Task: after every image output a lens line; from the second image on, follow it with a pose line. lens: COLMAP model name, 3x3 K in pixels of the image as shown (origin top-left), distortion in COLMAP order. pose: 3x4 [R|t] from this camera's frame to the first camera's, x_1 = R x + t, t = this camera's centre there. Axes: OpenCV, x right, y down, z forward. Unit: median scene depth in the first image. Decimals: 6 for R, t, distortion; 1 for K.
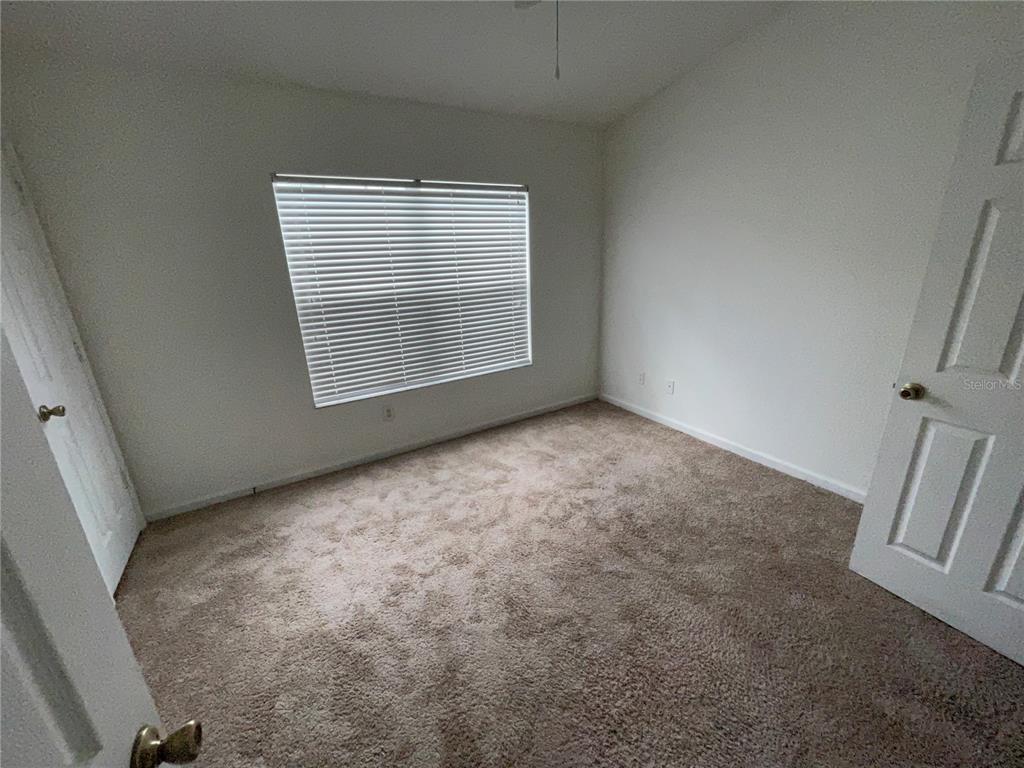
lens RADIAL K [[411.3, 0, 508.6], [0, 411.3, 379.5], [0, 0, 1]] dist [0.000197, 0.000668]
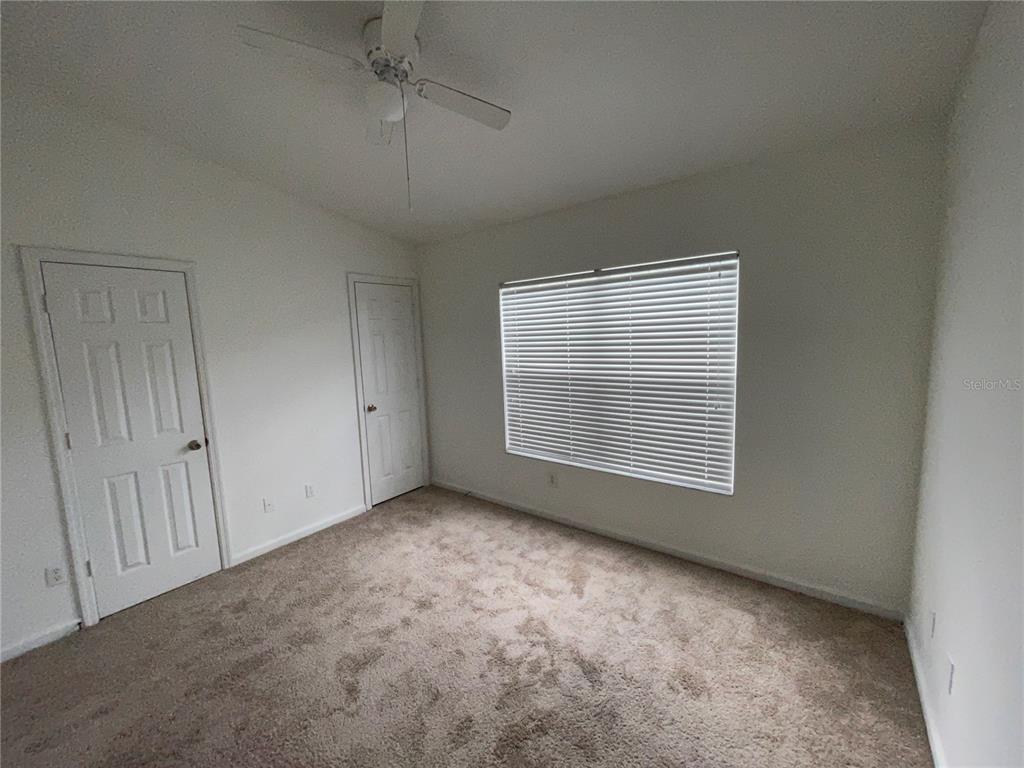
lens RADIAL K [[411.3, 0, 508.6], [0, 411.3, 379.5], [0, 0, 1]] dist [0.000197, 0.000668]
pose [[0.358676, 0.131430, -0.924163, 0.736844], [-0.254508, 0.966298, 0.038645, -0.215909], [0.898096, 0.221346, 0.380038, 0.501544]]
